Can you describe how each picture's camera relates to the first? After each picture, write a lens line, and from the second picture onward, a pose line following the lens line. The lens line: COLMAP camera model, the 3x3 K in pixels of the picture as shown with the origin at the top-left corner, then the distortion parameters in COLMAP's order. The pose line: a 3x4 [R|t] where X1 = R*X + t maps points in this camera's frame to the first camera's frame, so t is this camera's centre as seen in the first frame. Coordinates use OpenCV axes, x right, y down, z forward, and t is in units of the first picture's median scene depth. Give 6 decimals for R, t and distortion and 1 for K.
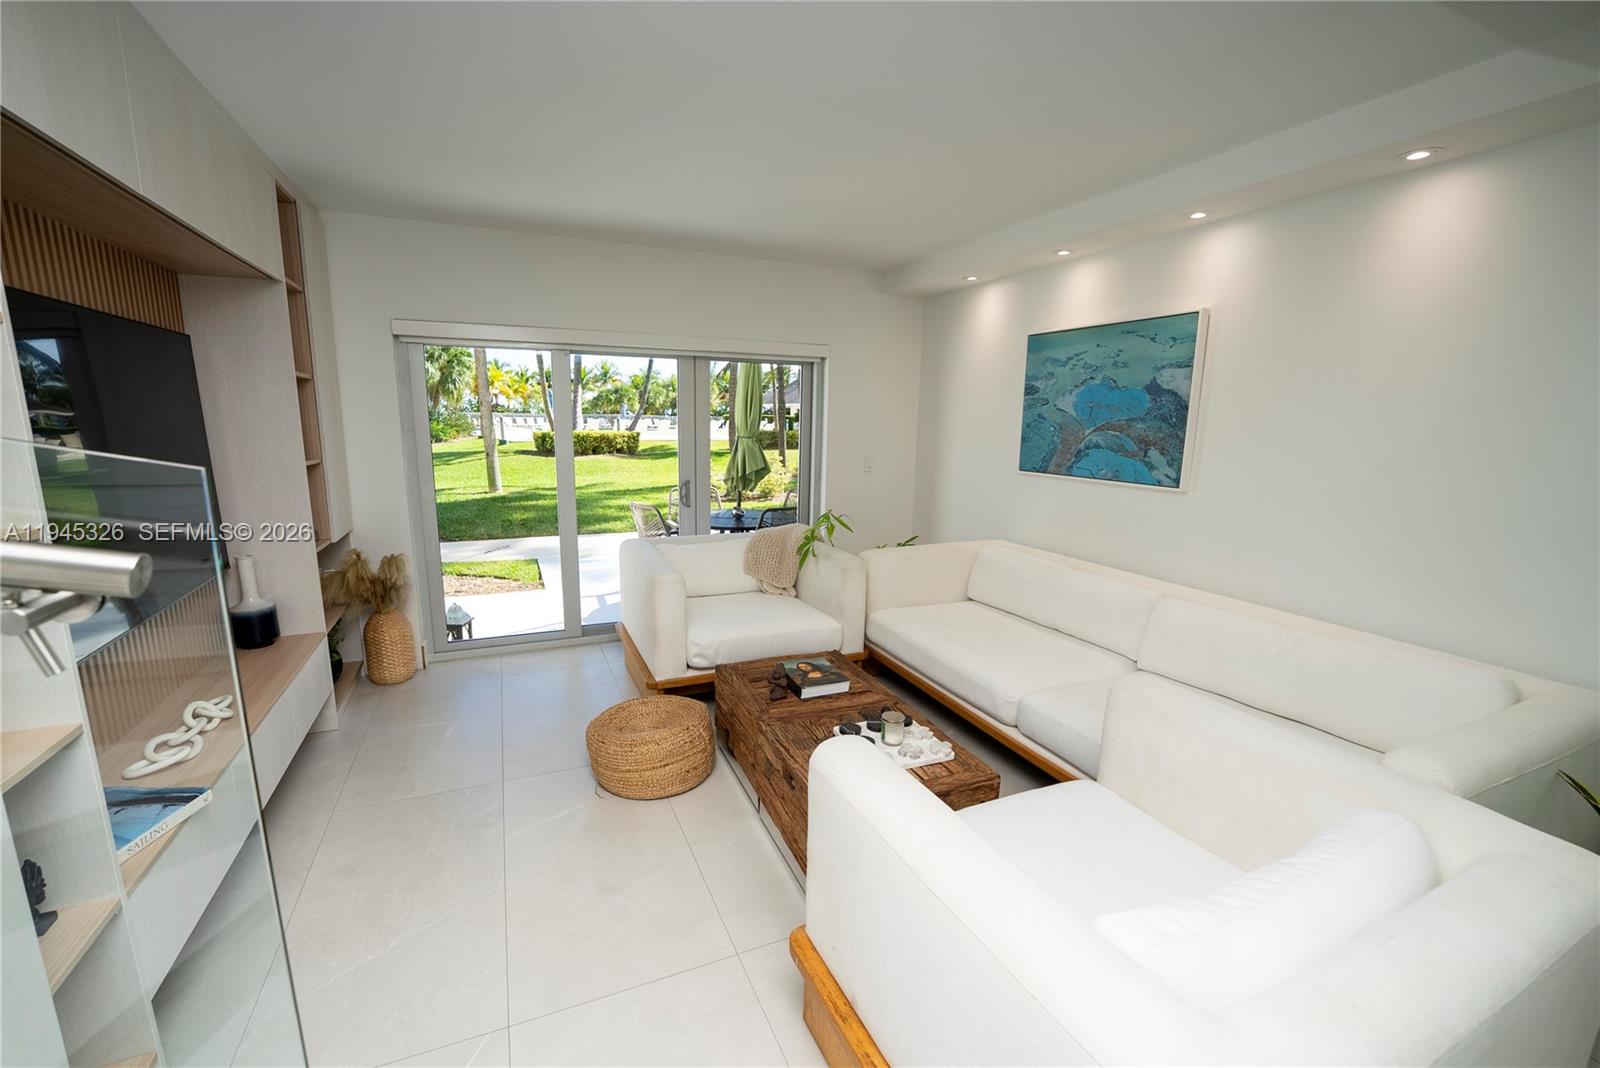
lens RADIAL K [[661.5, 0, 785.7], [0, 661.5, 537.6], [0, 0, 1]] dist [-0.017771, -0.000051]
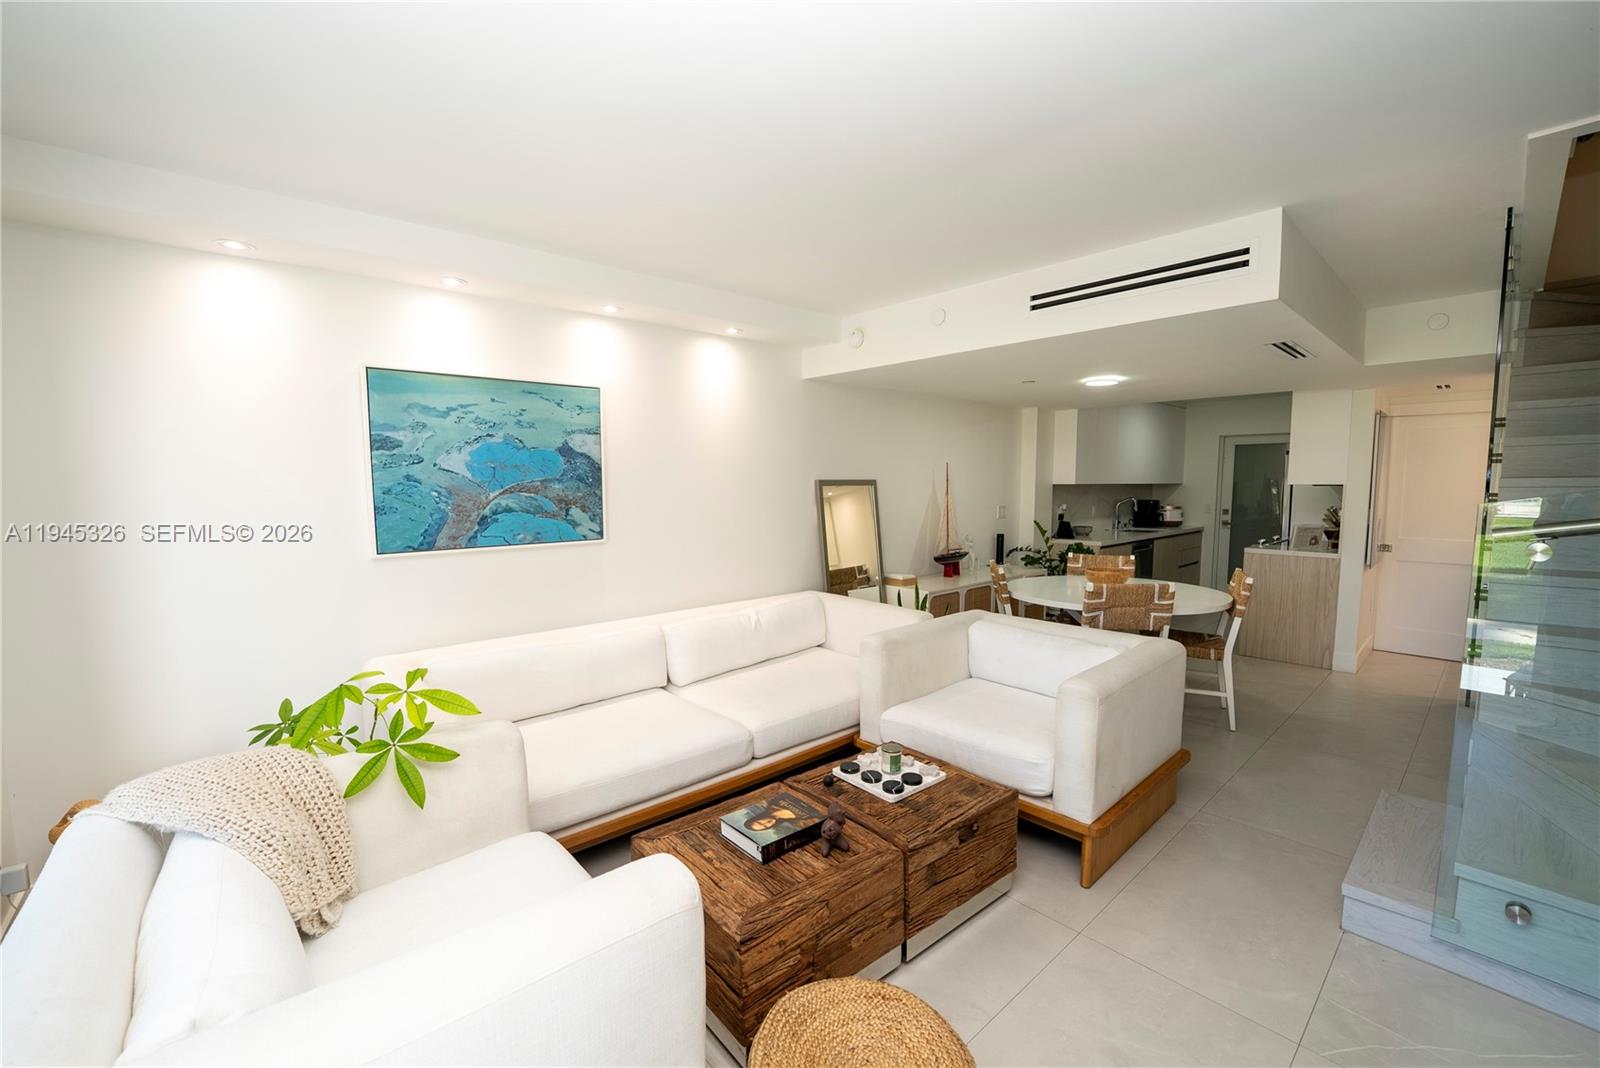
lens RADIAL K [[661.5, 0, 785.7], [0, 661.5, 537.6], [0, 0, 1]] dist [-0.017771, -0.000051]
pose [[-0.311018, -0.096527, 0.945490, -0.536251], [0.170162, 0.973098, 0.155320, -0.185405], [-0.935047, 0.209194, -0.286226, 0.947522]]
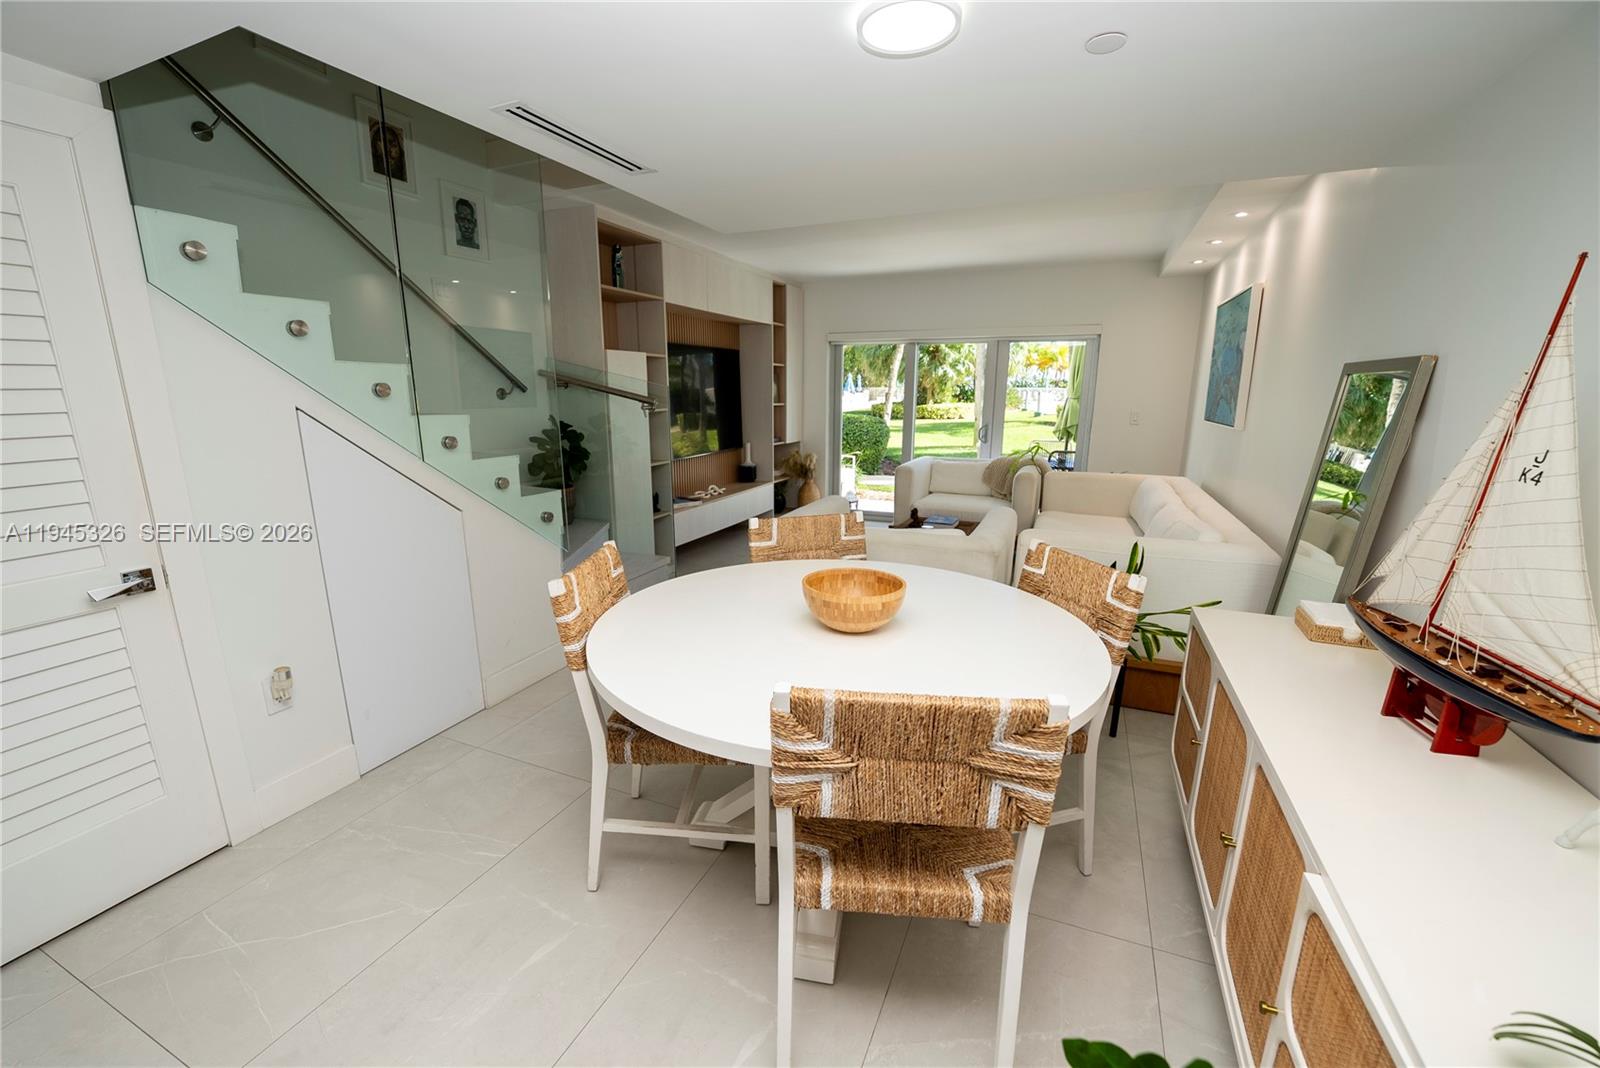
lens RADIAL K [[642.9, 0, 788.8], [0, 642.9, 532.4], [0, 0, 1]] dist [-0.000309, -0.000080]
pose [[0.675853, 0.147492, -0.722128, 0.859580], [-0.124799, 0.988526, 0.085101, 0.113788], [0.726394, 0.032605, 0.686505, -0.416579]]
